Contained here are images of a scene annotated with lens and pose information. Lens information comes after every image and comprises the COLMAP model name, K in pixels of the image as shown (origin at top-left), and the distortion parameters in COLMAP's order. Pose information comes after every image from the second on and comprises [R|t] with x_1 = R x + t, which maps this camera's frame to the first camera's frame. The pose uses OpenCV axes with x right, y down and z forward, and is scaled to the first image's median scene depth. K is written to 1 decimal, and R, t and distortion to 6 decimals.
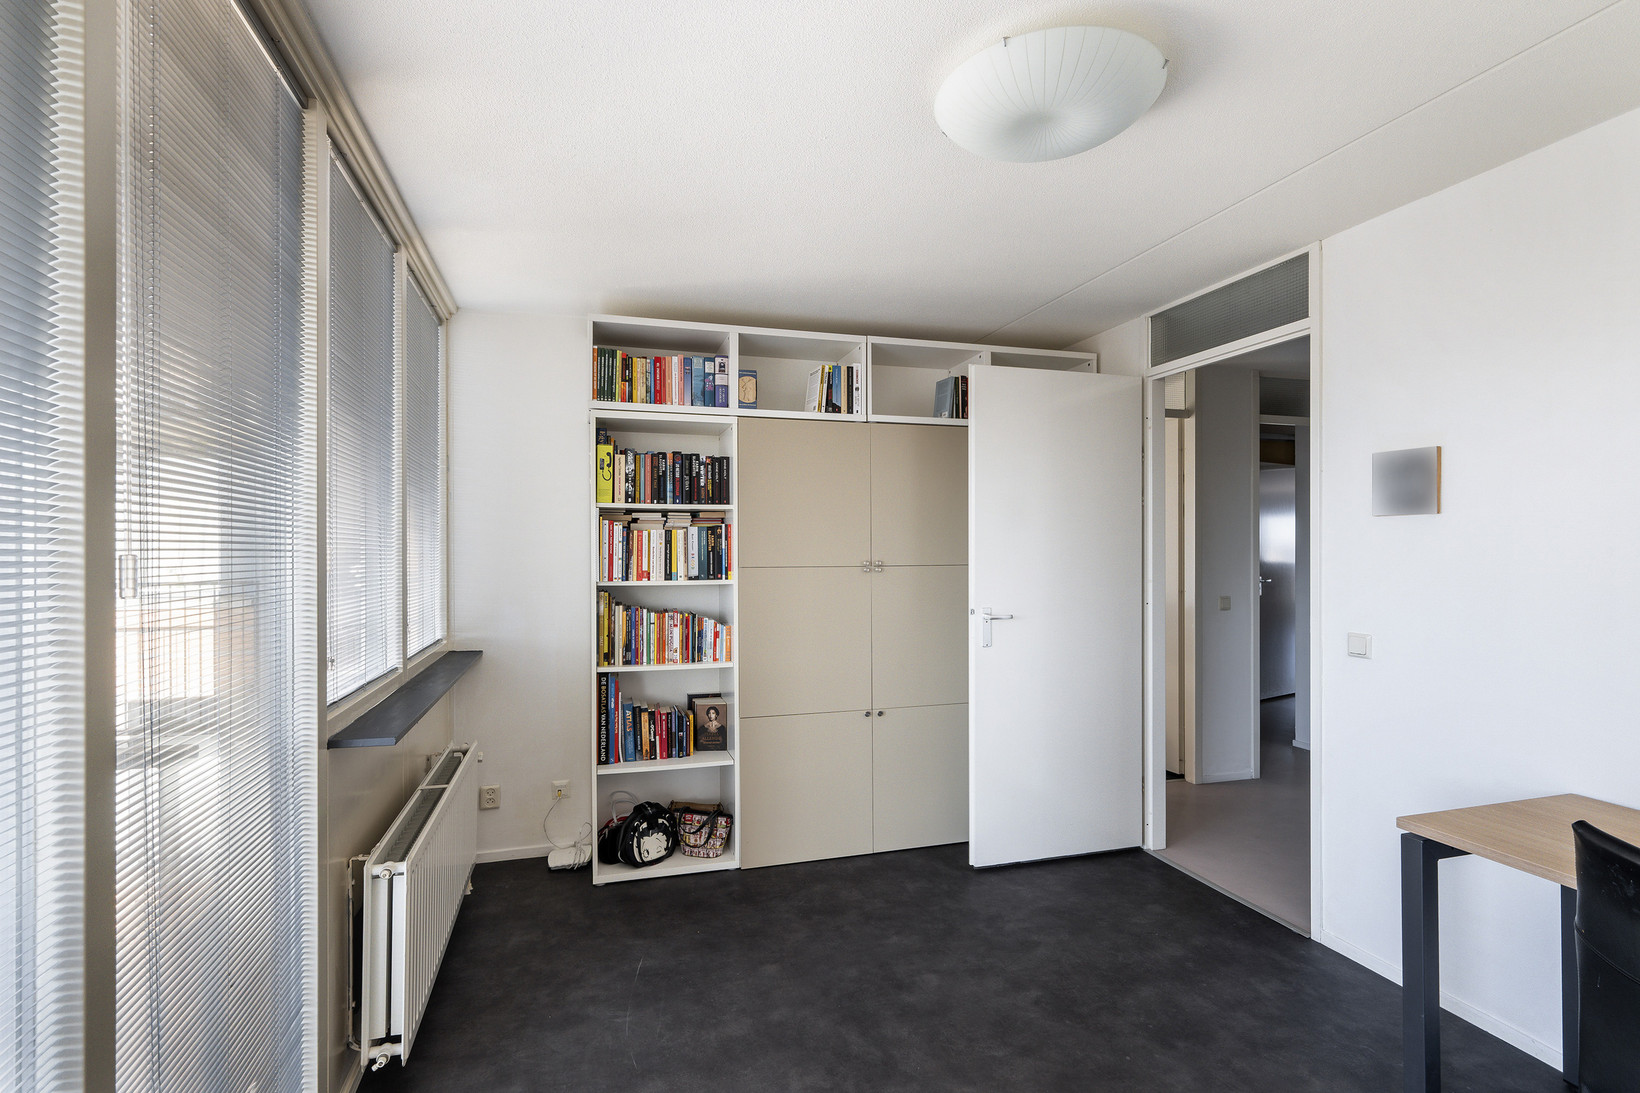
lens RADIAL K [[781.2, 0, 820.0], [0, 781.2, 546.5], [0, 0, 1]] dist [0.002492, 0.000650]
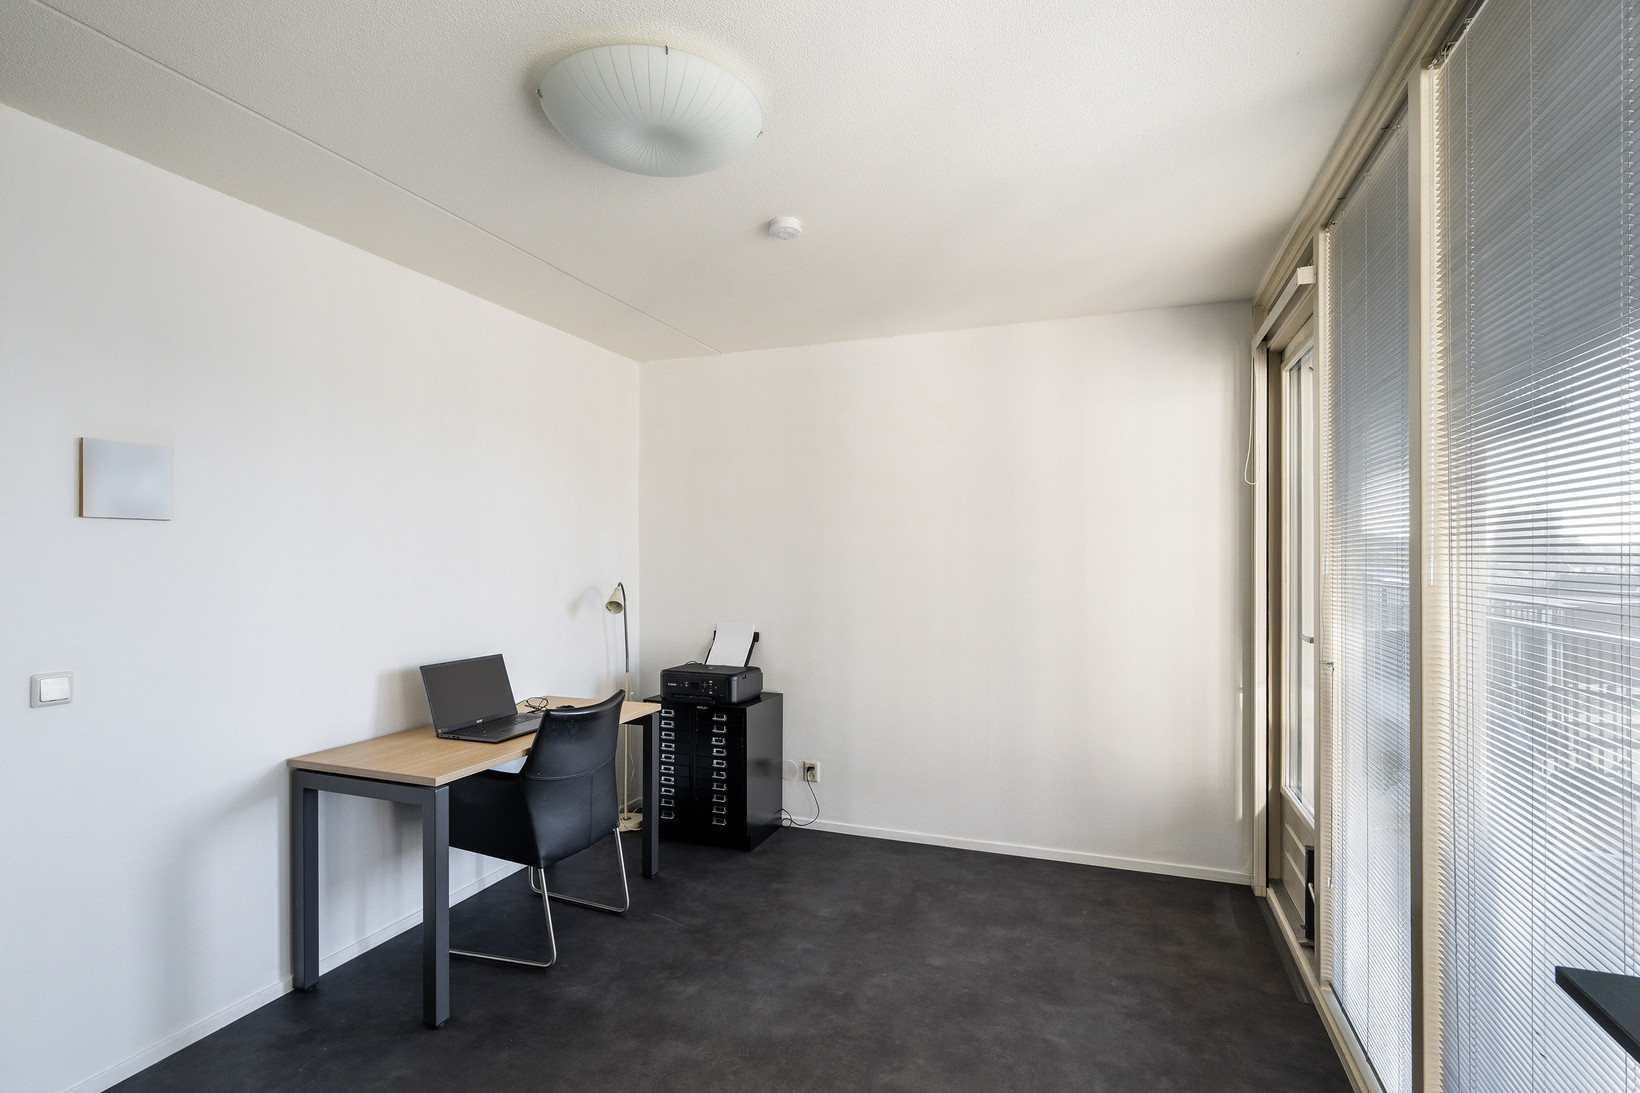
lens RADIAL K [[781.2, 0, 820.0], [0, 781.2, 546.5], [0, 0, 1]] dist [0.002492, 0.000650]
pose [[-0.793552, 0.011121, 0.608401, -0.585639], [-0.000324, 0.999825, -0.018698, 0.010500], [-0.608502, -0.015035, -0.793410, 1.947500]]
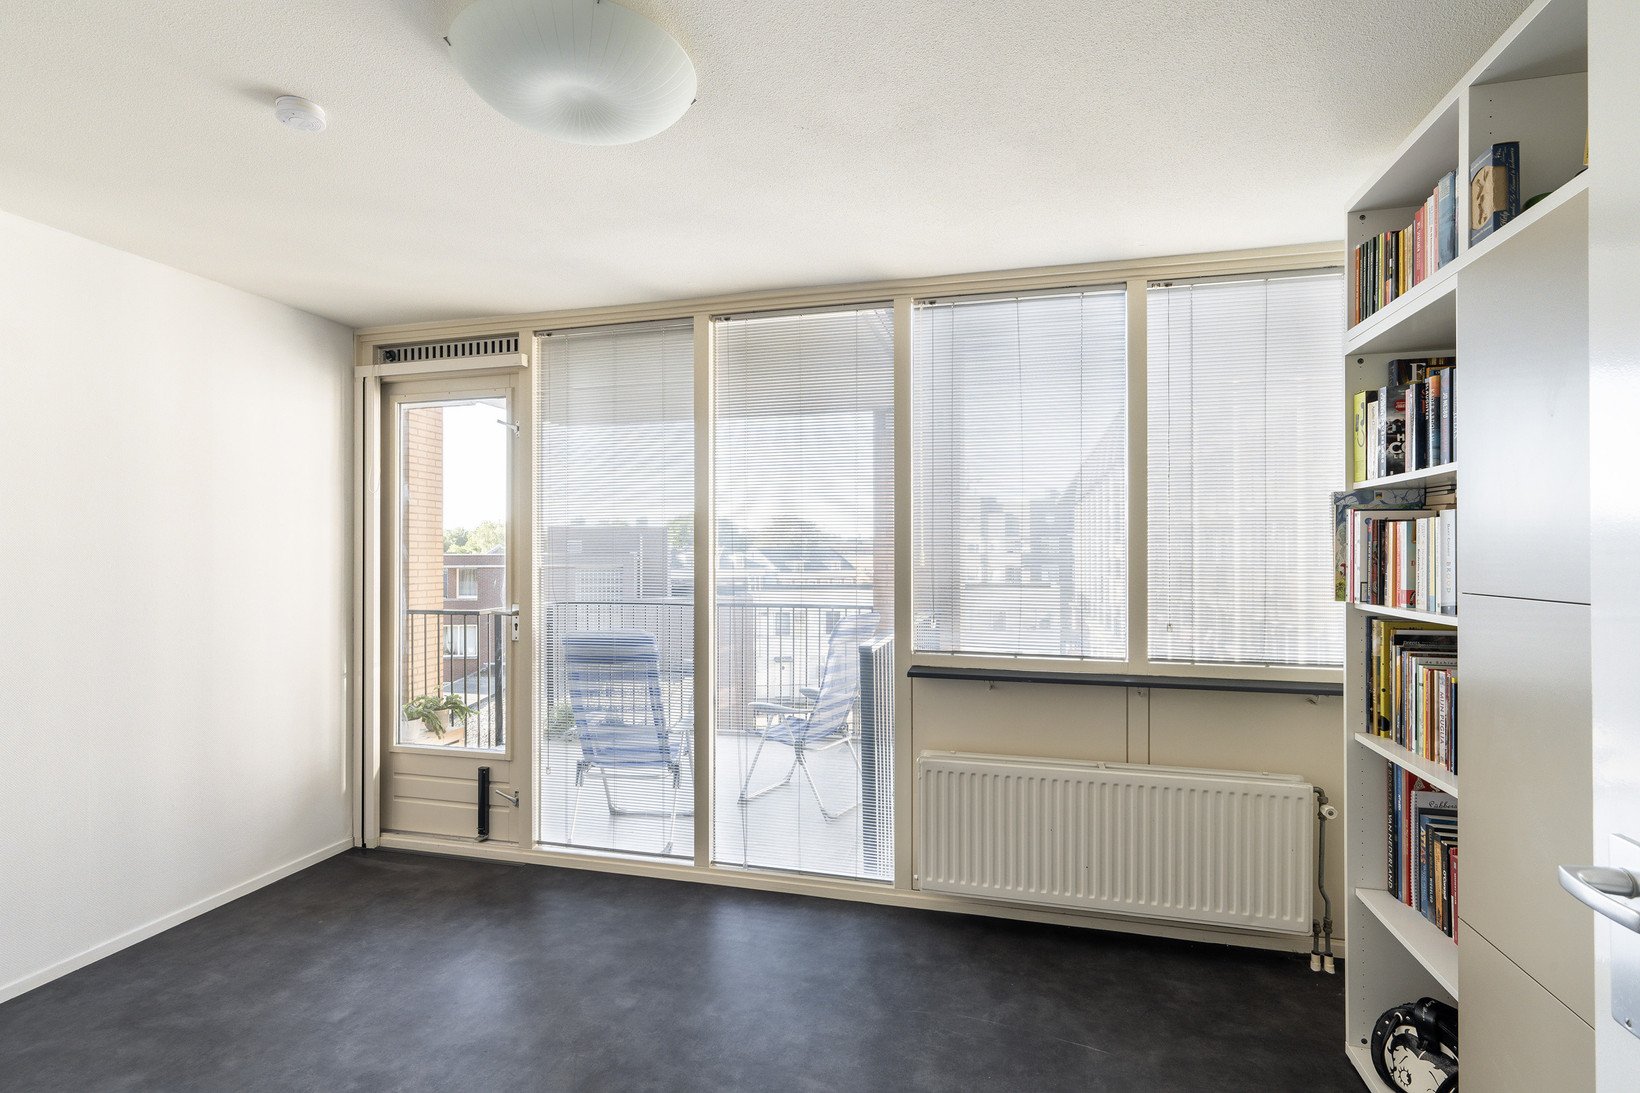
lens RADIAL K [[781.2, 0, 820.0], [0, 781.2, 546.5], [0, 0, 1]] dist [0.002492, 0.000650]
pose [[-0.526081, -0.002441, -0.850431, 0.424752], [0.006802, 0.999952, -0.007078, 0.004182], [0.850407, -0.009508, -0.526039, 1.988082]]
